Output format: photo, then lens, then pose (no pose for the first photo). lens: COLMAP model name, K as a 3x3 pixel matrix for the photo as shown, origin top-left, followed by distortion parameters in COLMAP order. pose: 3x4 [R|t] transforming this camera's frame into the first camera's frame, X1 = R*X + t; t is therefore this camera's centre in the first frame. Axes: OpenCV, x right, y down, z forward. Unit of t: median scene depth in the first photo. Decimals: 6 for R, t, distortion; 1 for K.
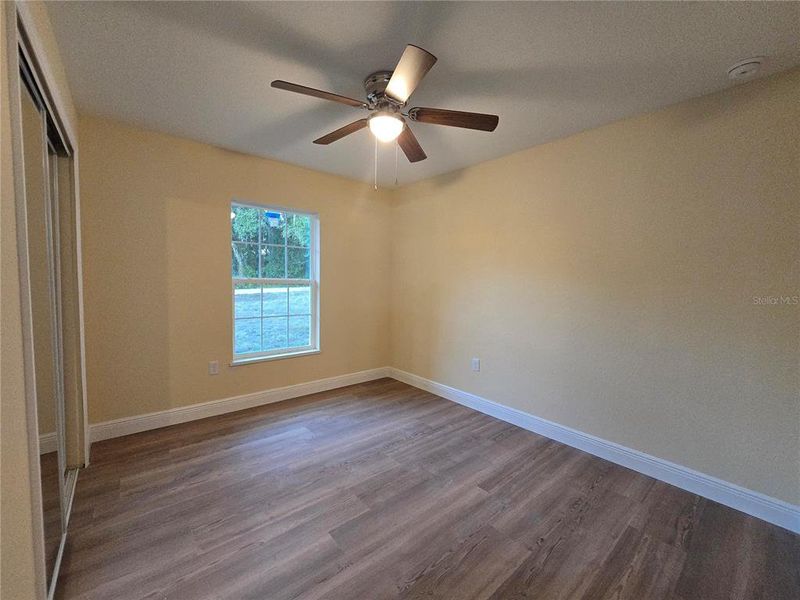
lens RADIAL K [[329.5, 0, 399.9], [0, 329.5, 297.4], [0, 0, 1]] dist [-0.000359, -0.000085]
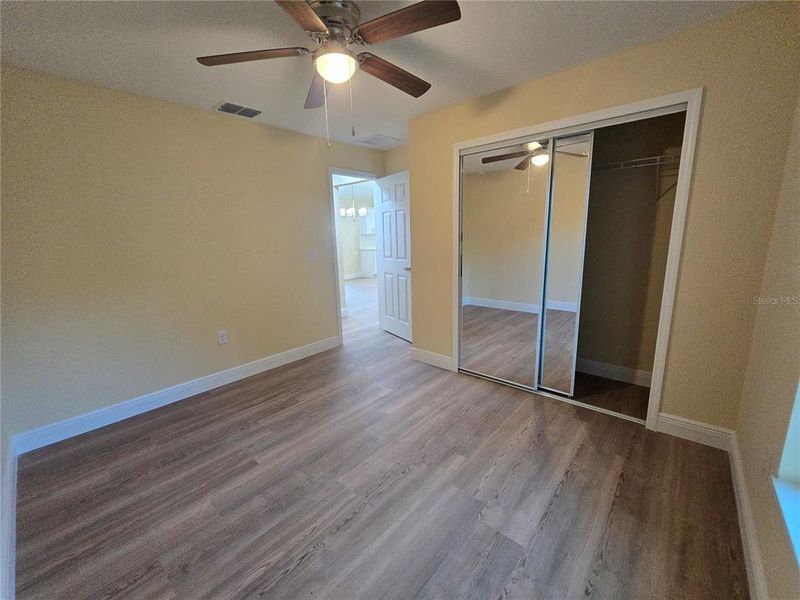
lens RADIAL K [[329.5, 0, 399.9], [0, 329.5, 297.4], [0, 0, 1]] dist [-0.000359, -0.000085]
pose [[-0.989762, 0.034826, -0.138416, -0.055197], [0.000856, 0.971205, 0.238243, -0.123561], [0.142728, 0.235685, -0.961292, 1.736604]]
